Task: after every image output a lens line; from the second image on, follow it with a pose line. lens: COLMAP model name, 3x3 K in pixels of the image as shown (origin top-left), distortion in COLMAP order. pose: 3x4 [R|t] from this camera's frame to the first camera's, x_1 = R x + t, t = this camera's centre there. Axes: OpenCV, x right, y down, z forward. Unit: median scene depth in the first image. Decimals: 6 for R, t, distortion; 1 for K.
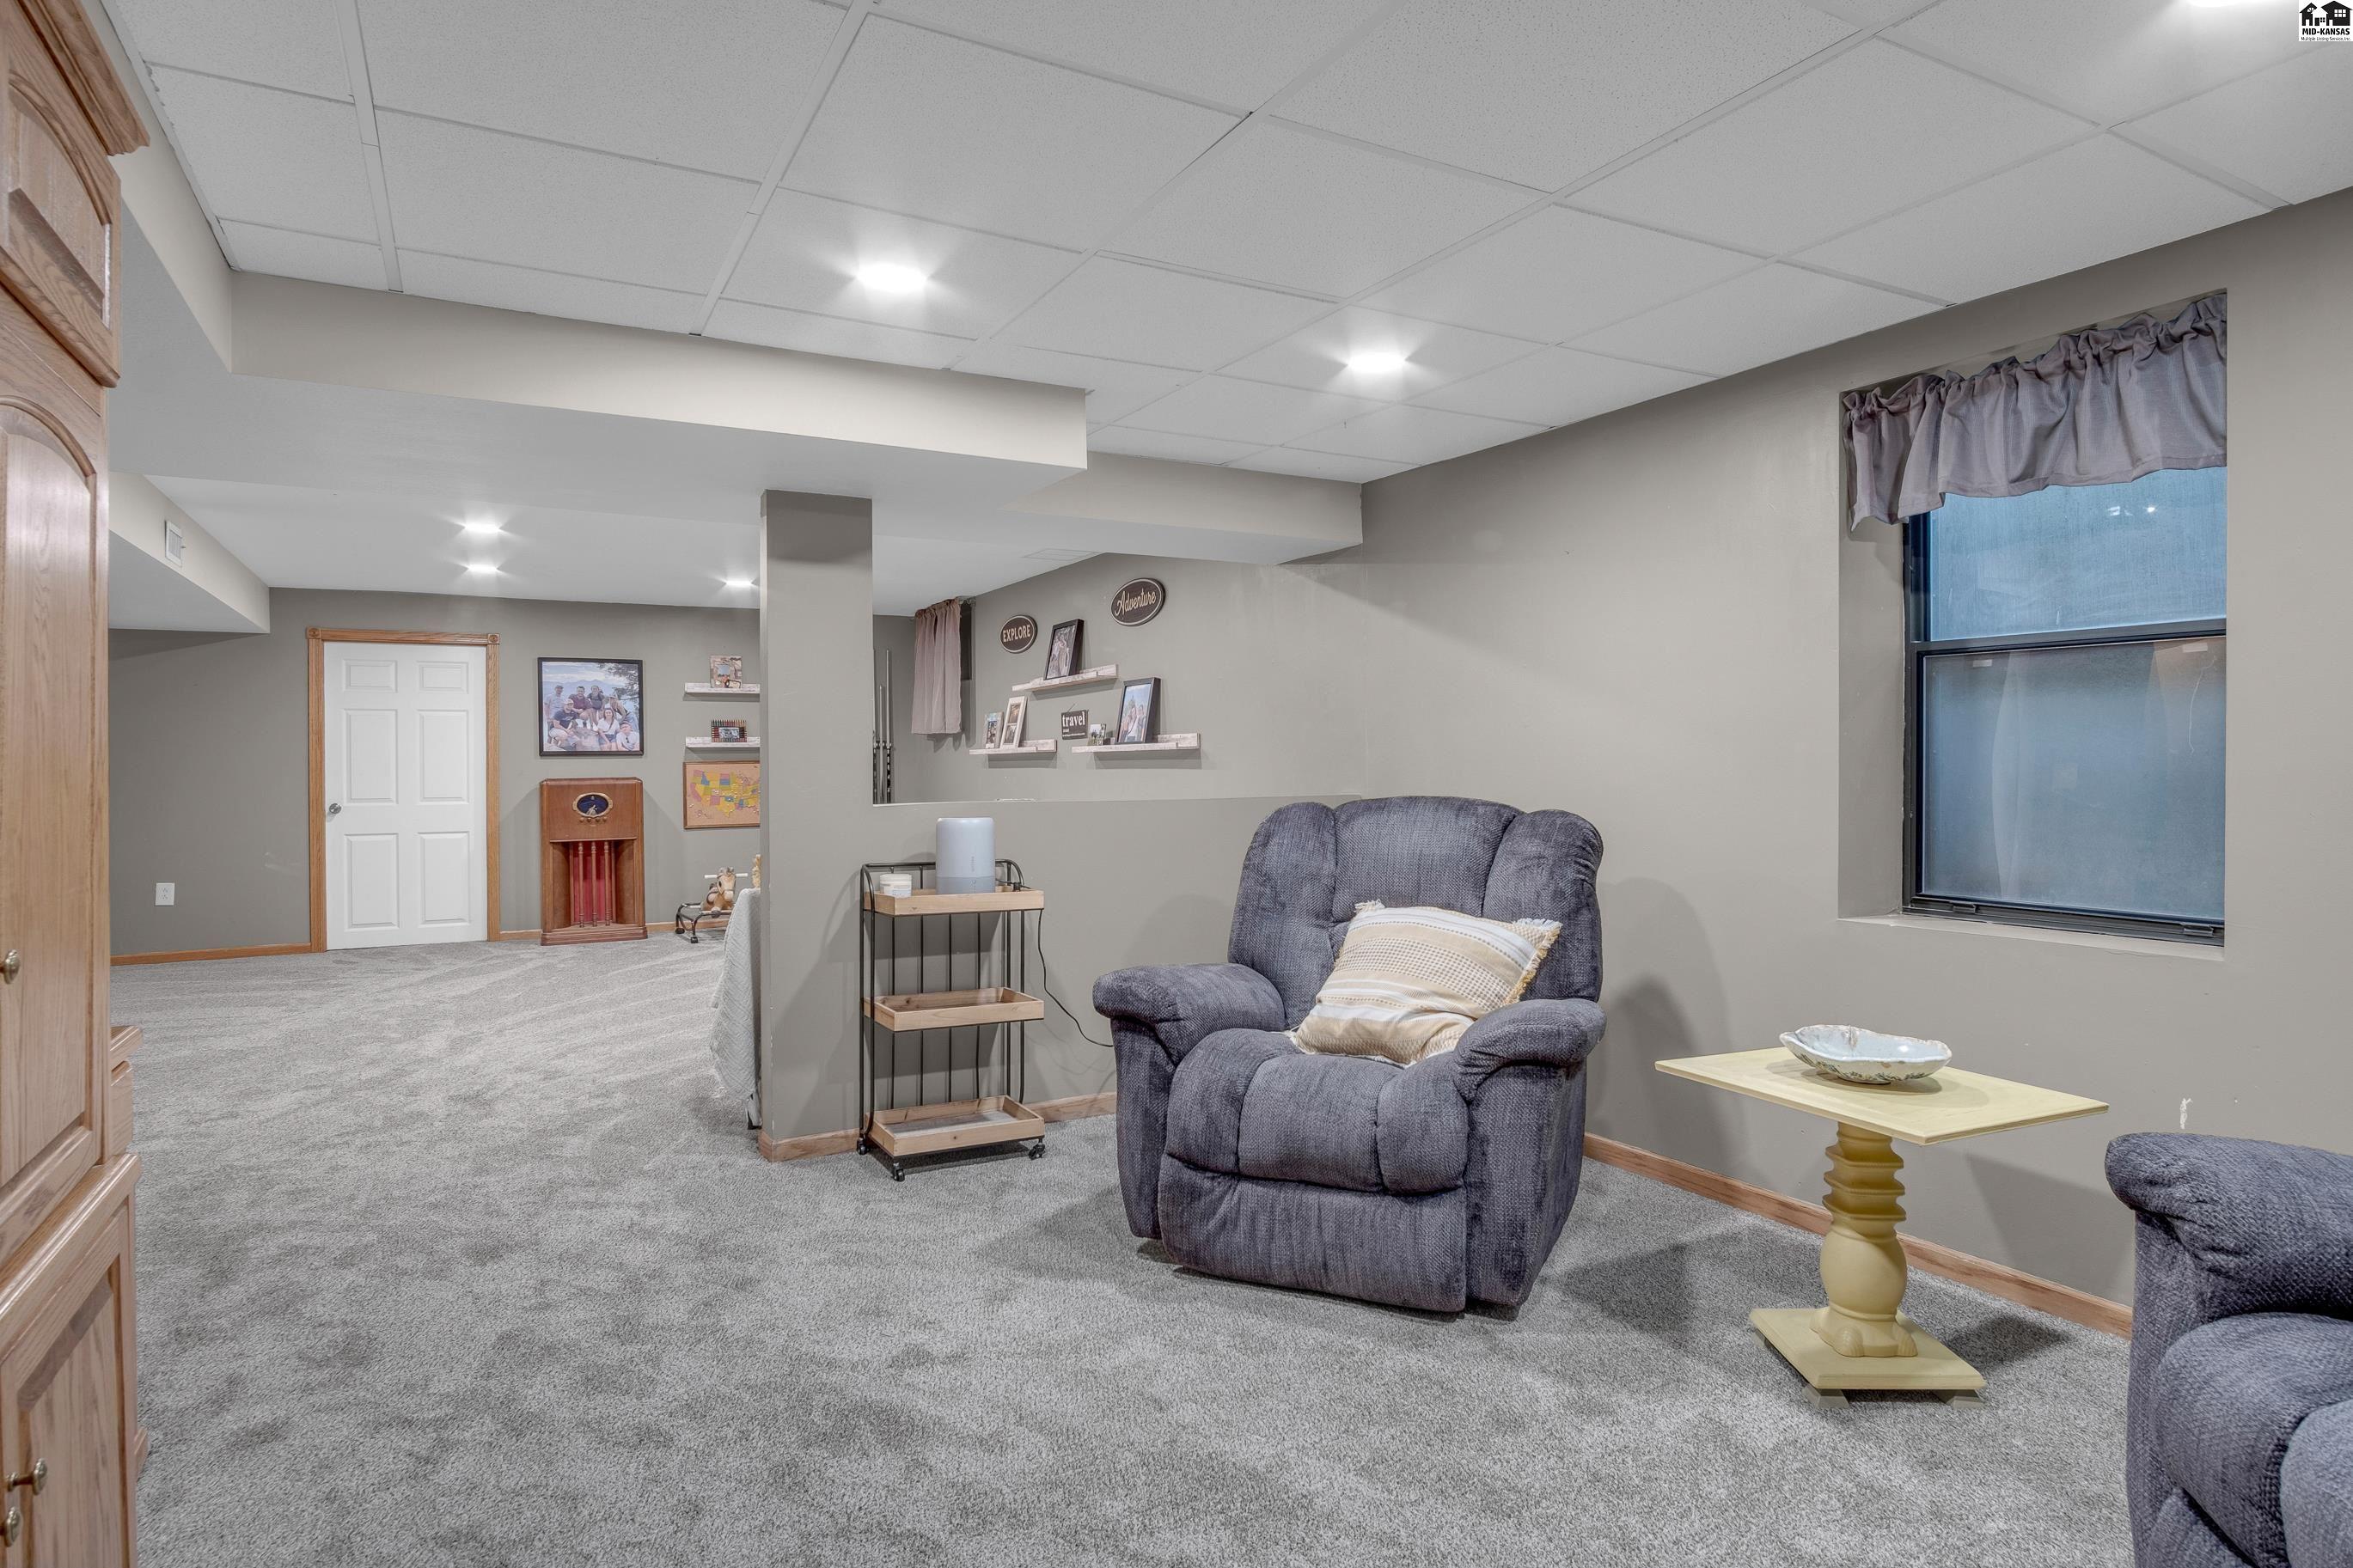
lens RADIAL K [[1299.0, 0, 1184.7], [0, 1299.0, 758.6], [0, 0, 1]] dist [-0.024786, 0.002935]
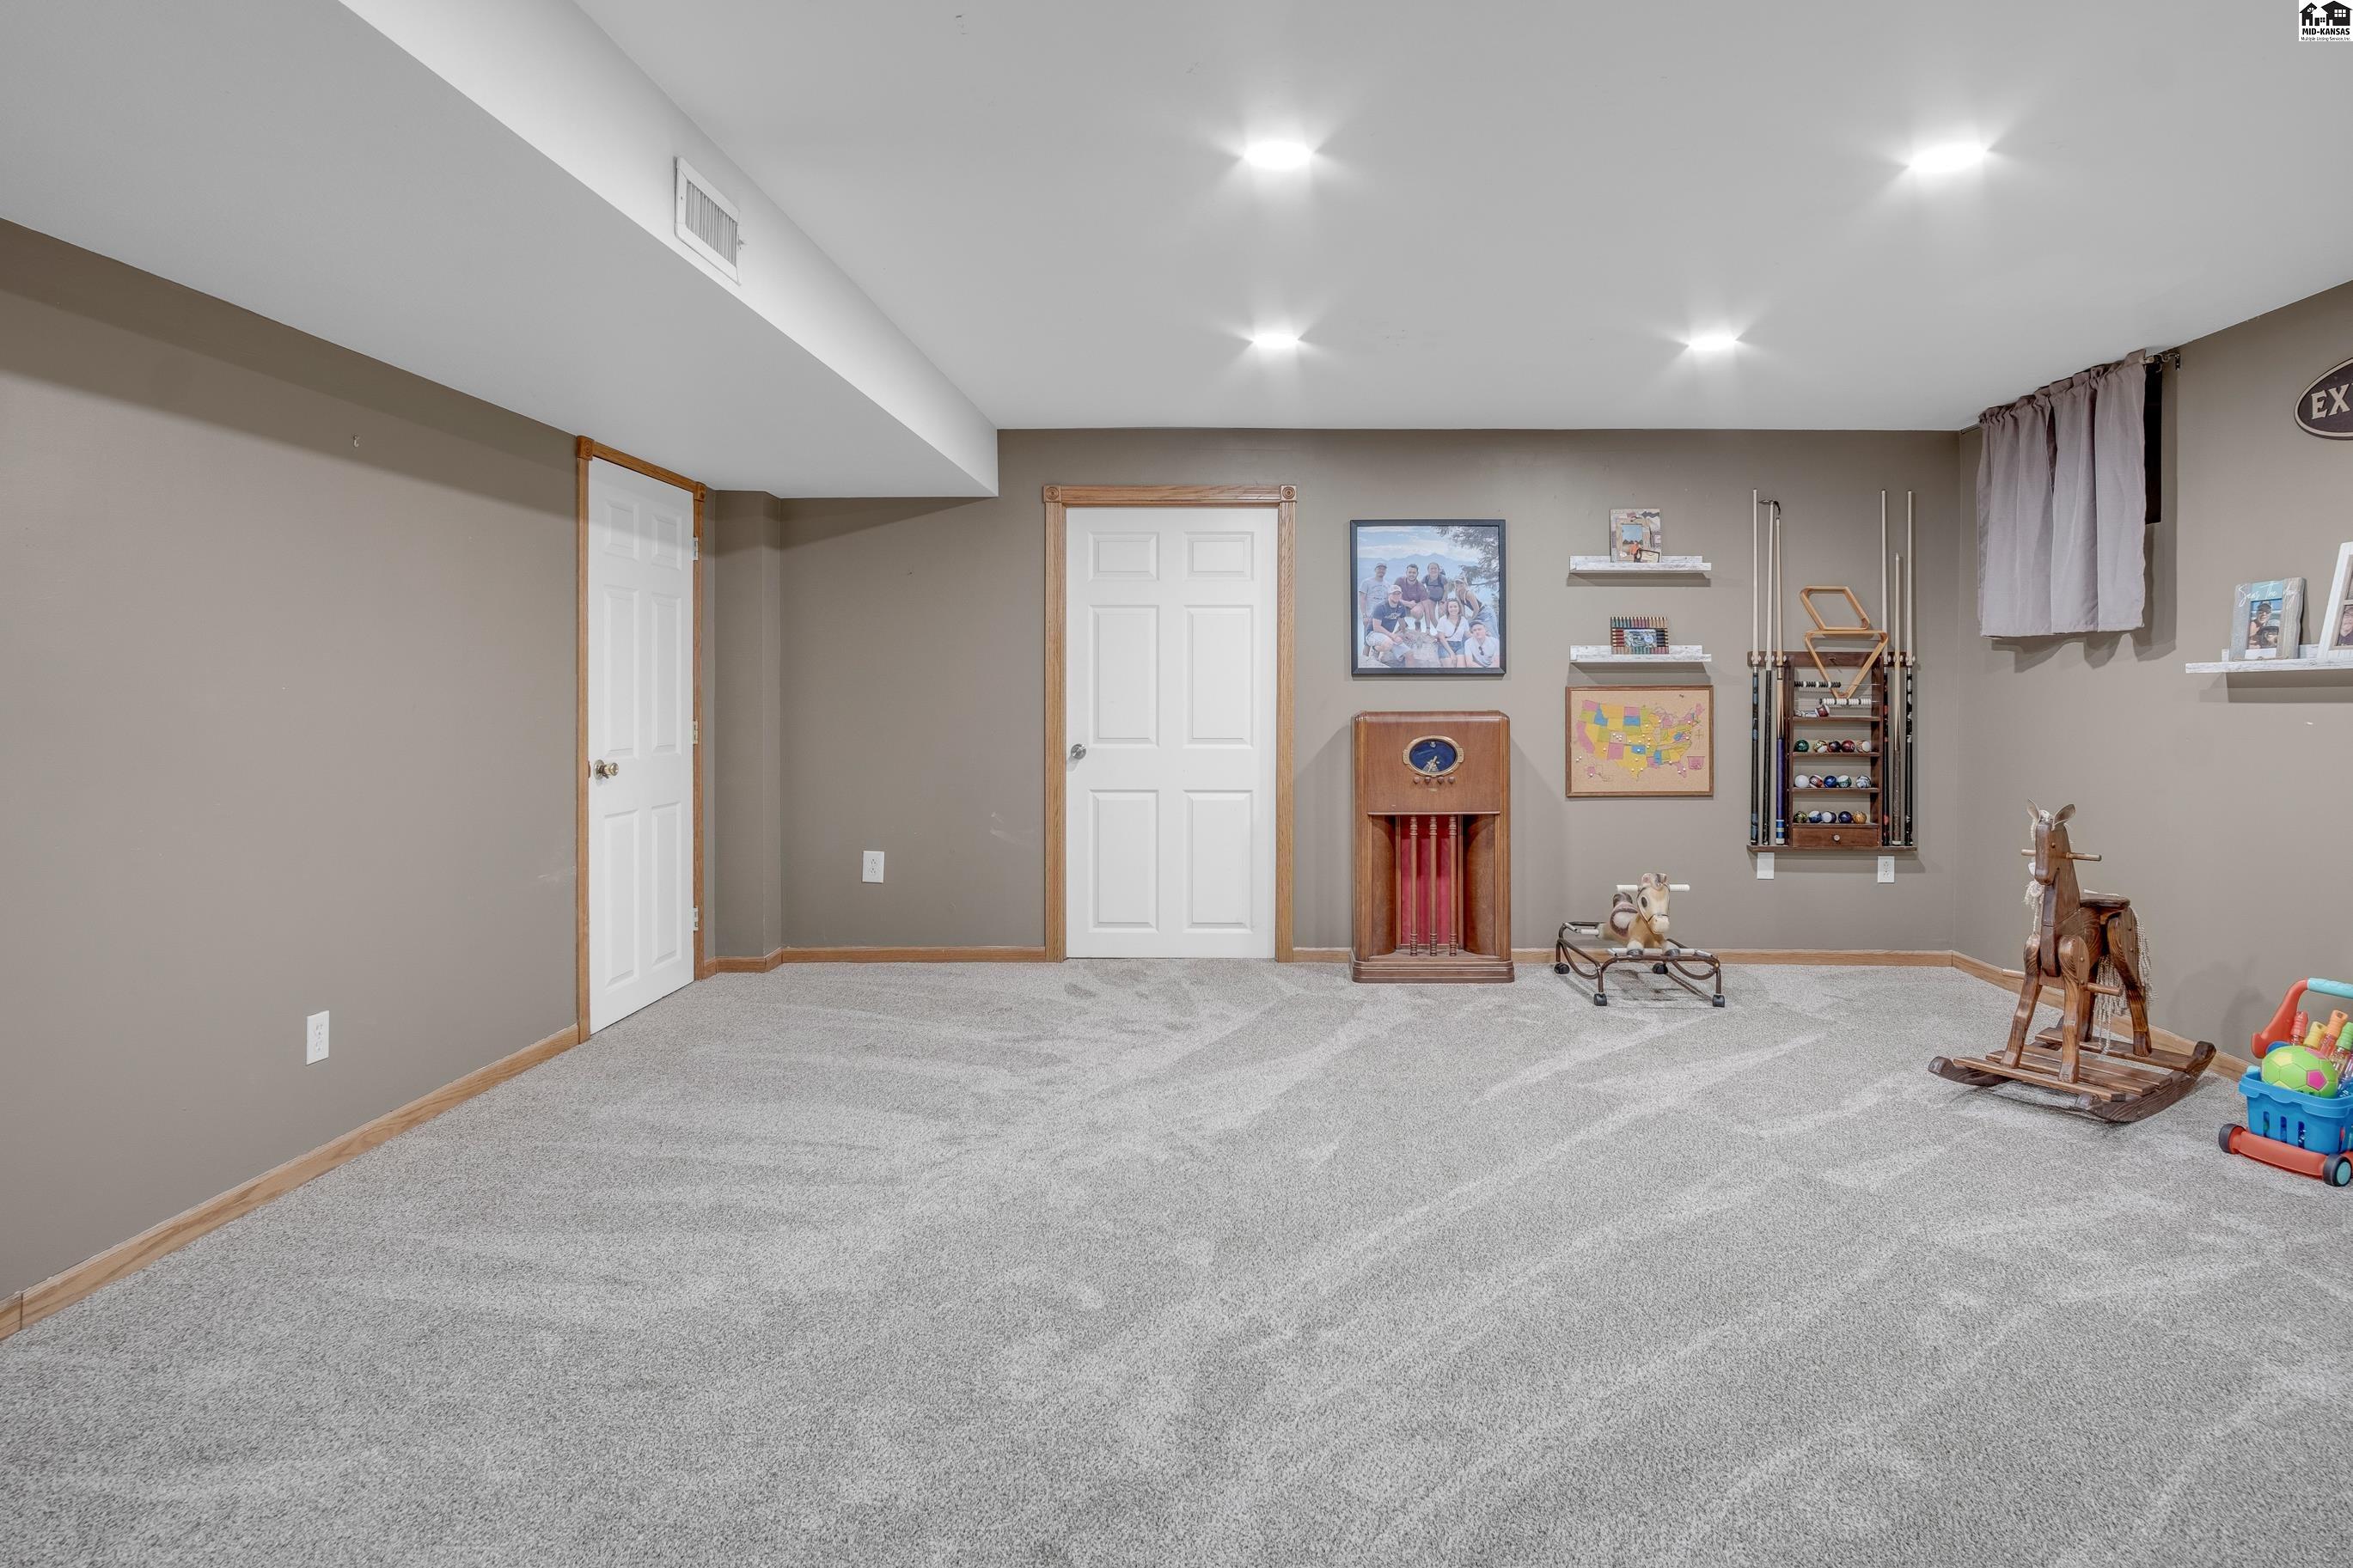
lens RADIAL K [[1299.0, 0, 1184.7], [0, 1299.0, 758.6], [0, 0, 1]] dist [-0.024786, 0.002935]
pose [[0.845913, 0.032863, -0.532308, -0.225631], [-0.005078, 0.998551, 0.053576, 0.004892], [0.533297, -0.042617, 0.844854, 0.410691]]
